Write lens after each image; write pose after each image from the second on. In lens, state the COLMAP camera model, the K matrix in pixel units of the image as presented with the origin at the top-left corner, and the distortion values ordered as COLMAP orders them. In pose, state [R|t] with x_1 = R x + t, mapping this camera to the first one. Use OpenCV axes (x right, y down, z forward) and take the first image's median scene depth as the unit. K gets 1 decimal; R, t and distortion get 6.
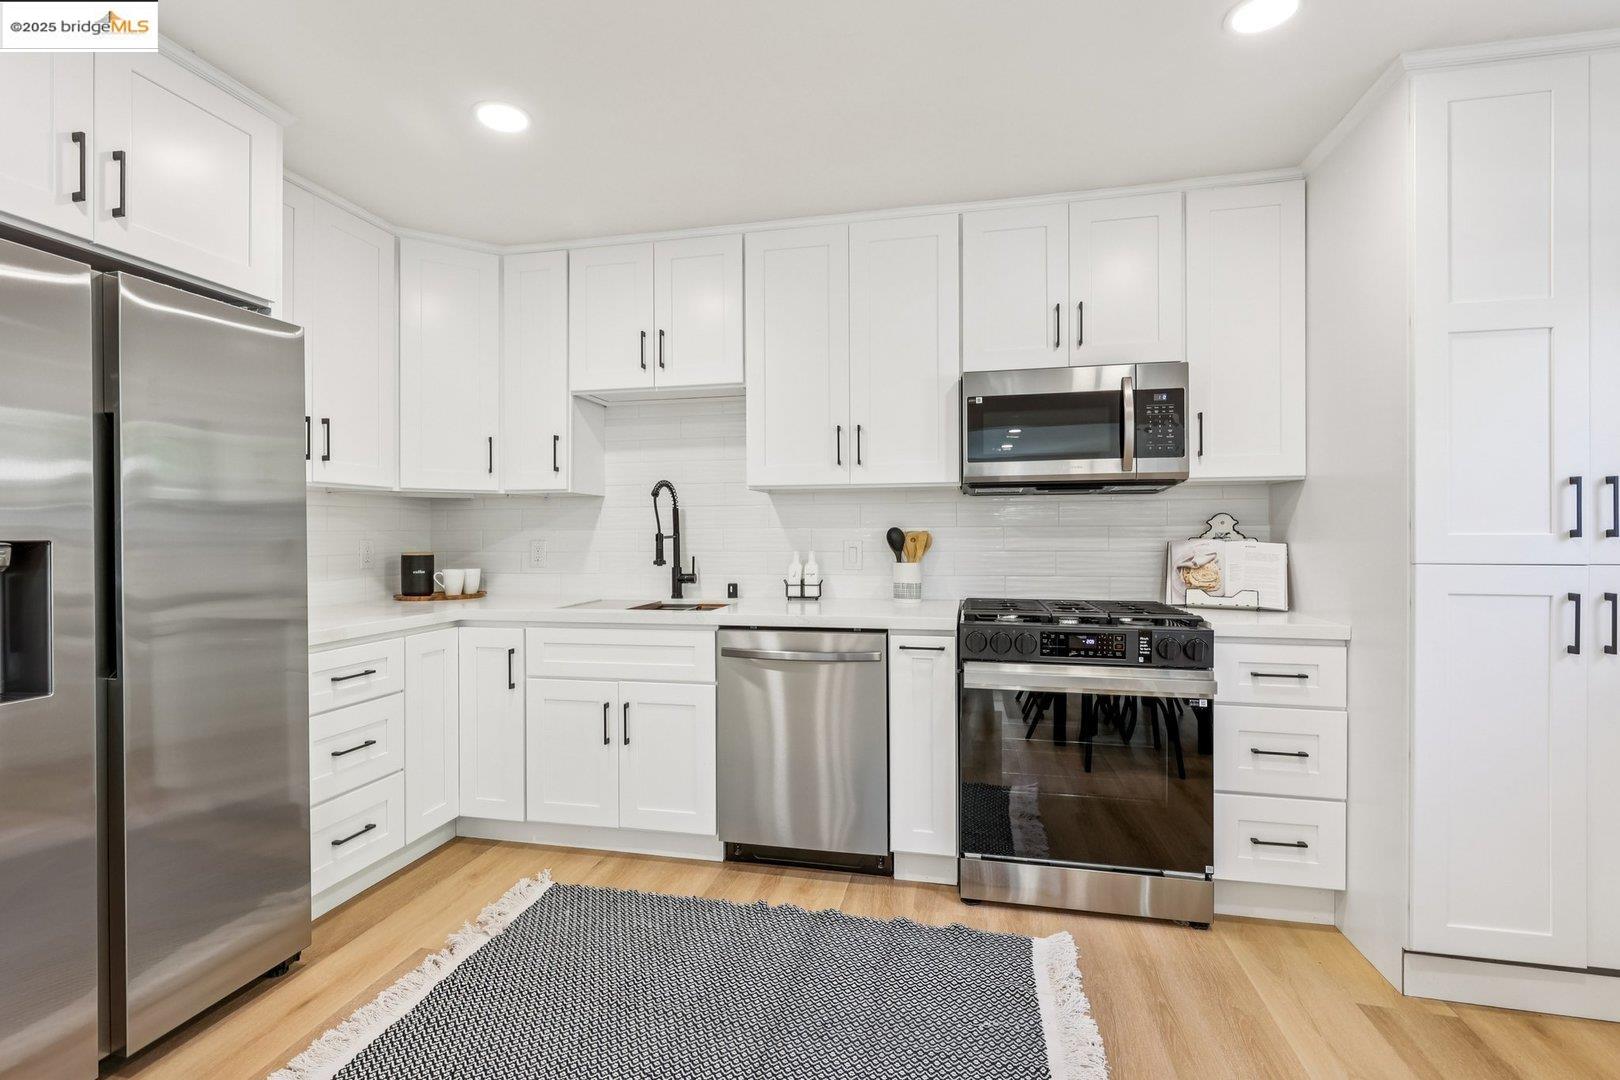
lens RADIAL K [[728.9, 0, 814.0], [0, 728.9, 535.9], [0, 0, 1]] dist [-0.011875, -0.001308]
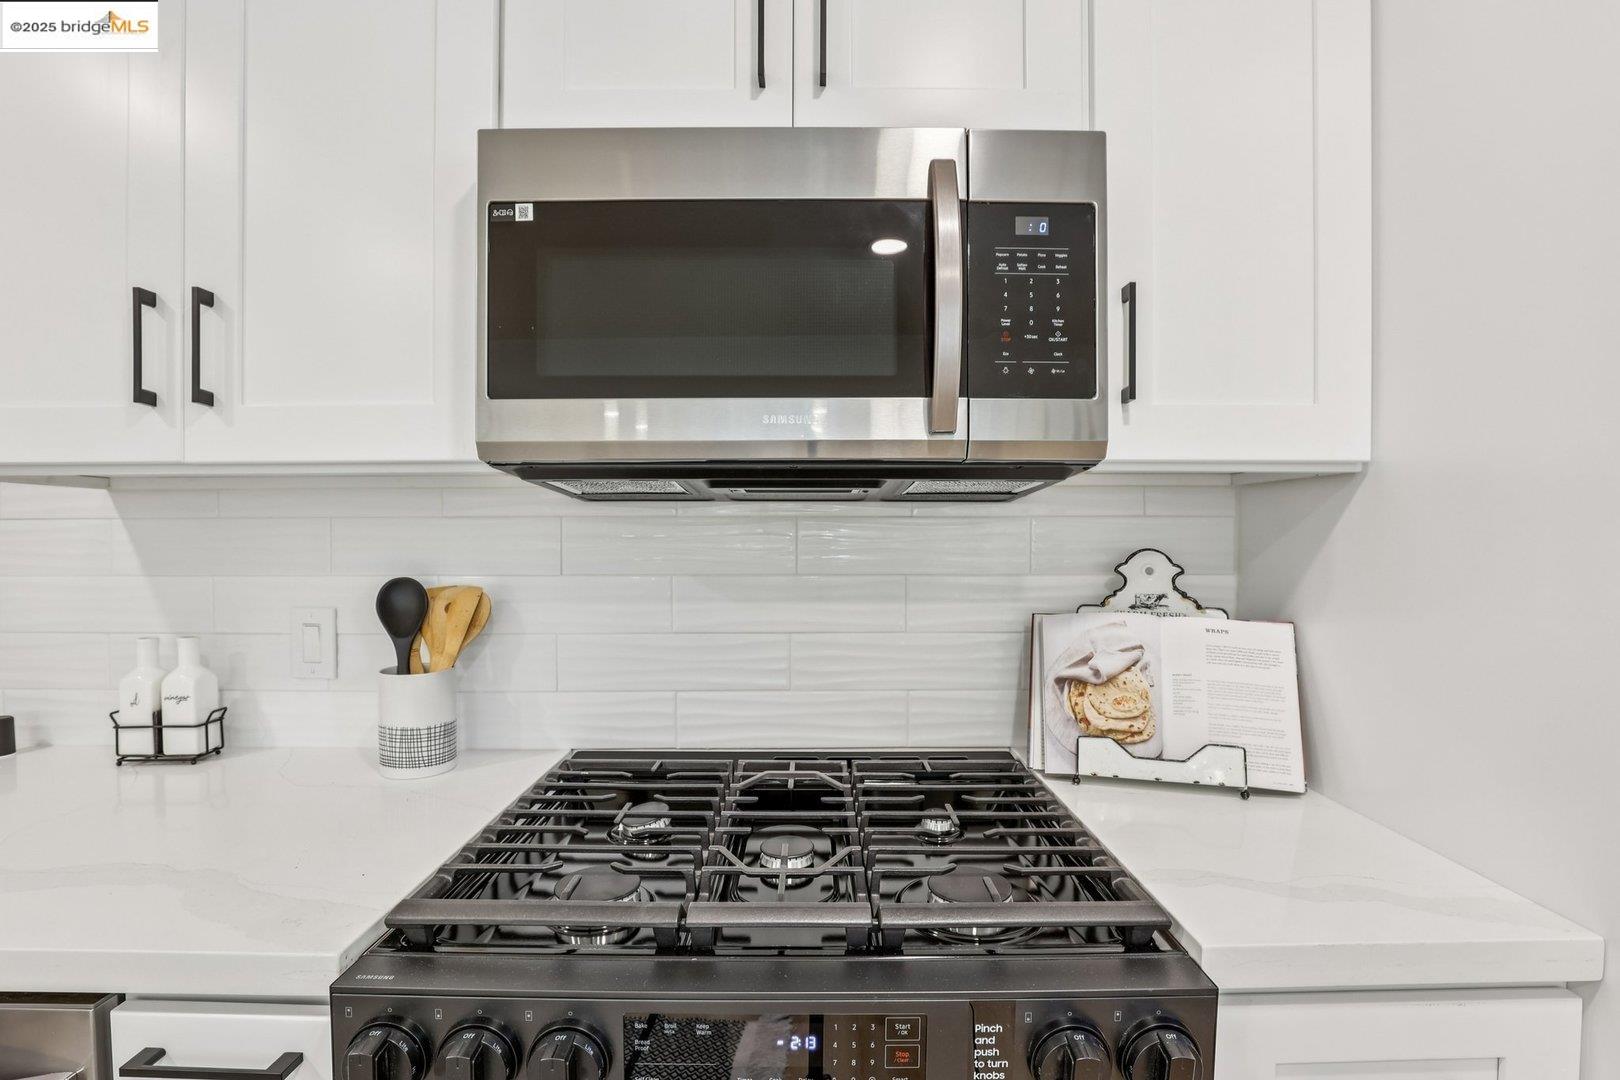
lens RADIAL K [[728.9, 0, 806.2], [0, 728.9, 559.0], [0, 0, 1]] dist [-0.011875, -0.001308]
pose [[0.978788, -0.000627, 0.204873, 0.280630], [-0.002946, 0.999849, 0.017131, -0.033857], [-0.204852, -0.017371, 0.978639, 0.637249]]
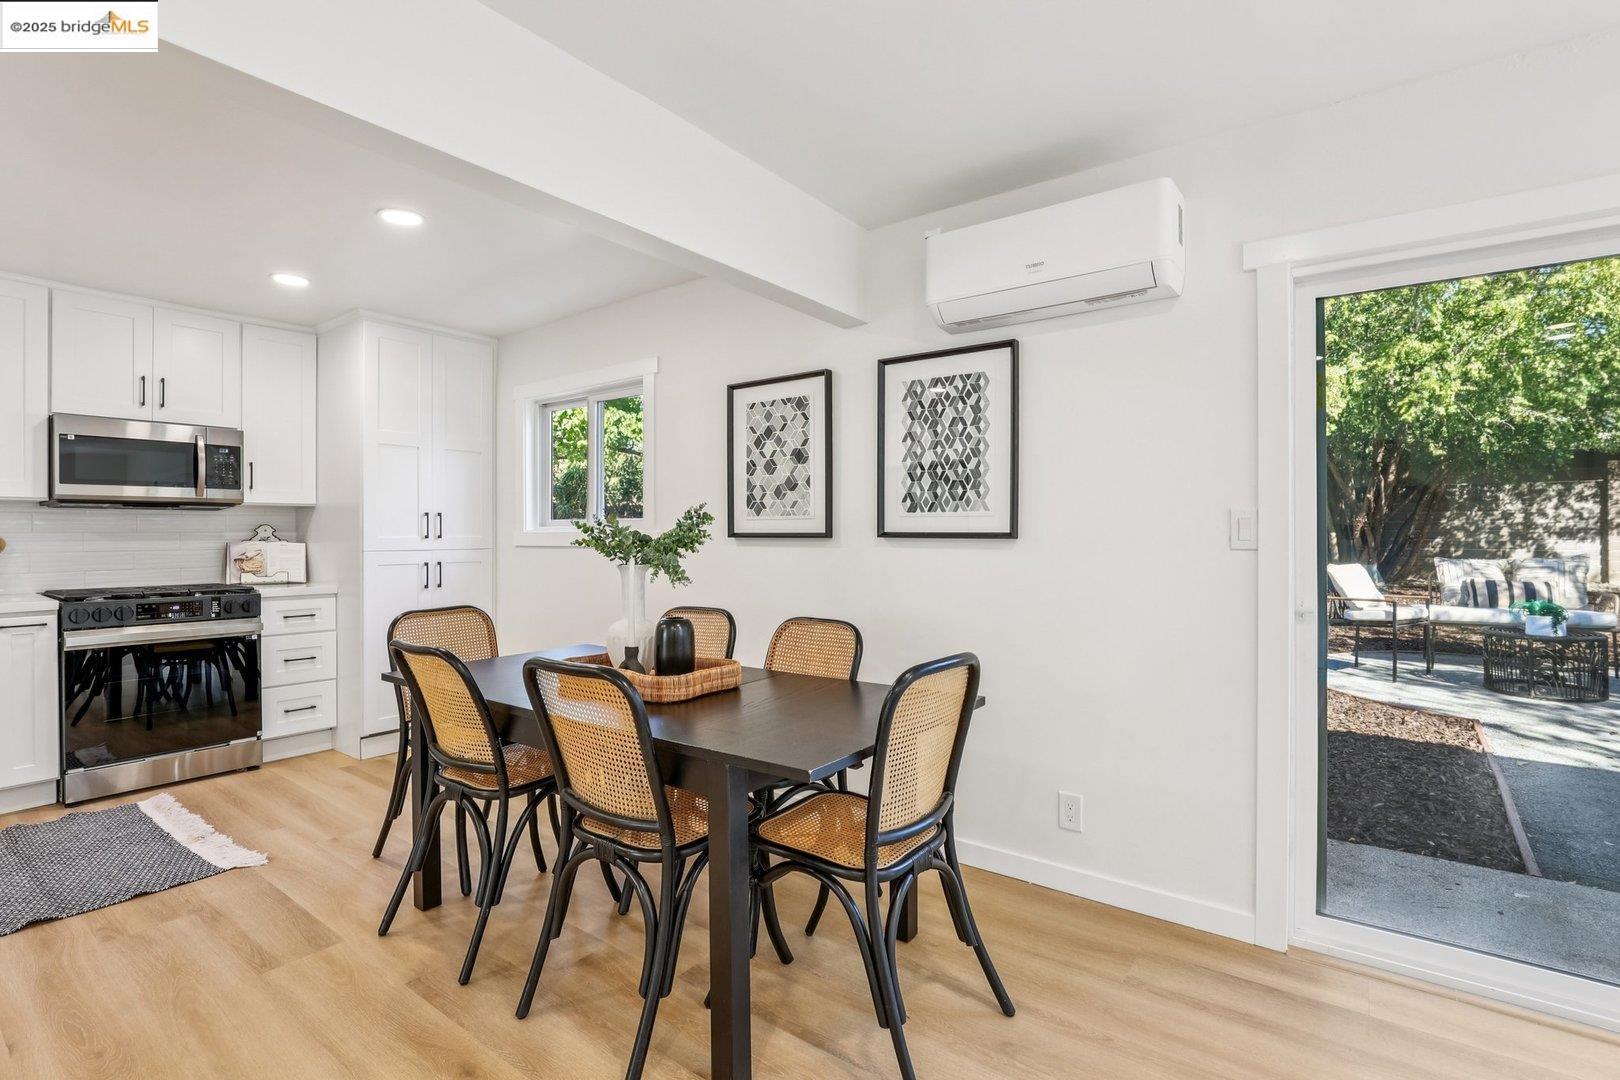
lens RADIAL K [[728.9, 0, 778.0], [0, 728.9, 531.3], [0, 0, 1]] dist [-0.011875, -0.001308]
pose [[0.424614, 0.002856, 0.905370, -0.403495], [0.005390, 0.999969, -0.005683, -0.001189], [-0.905359, 0.007293, 0.424585, -0.701300]]
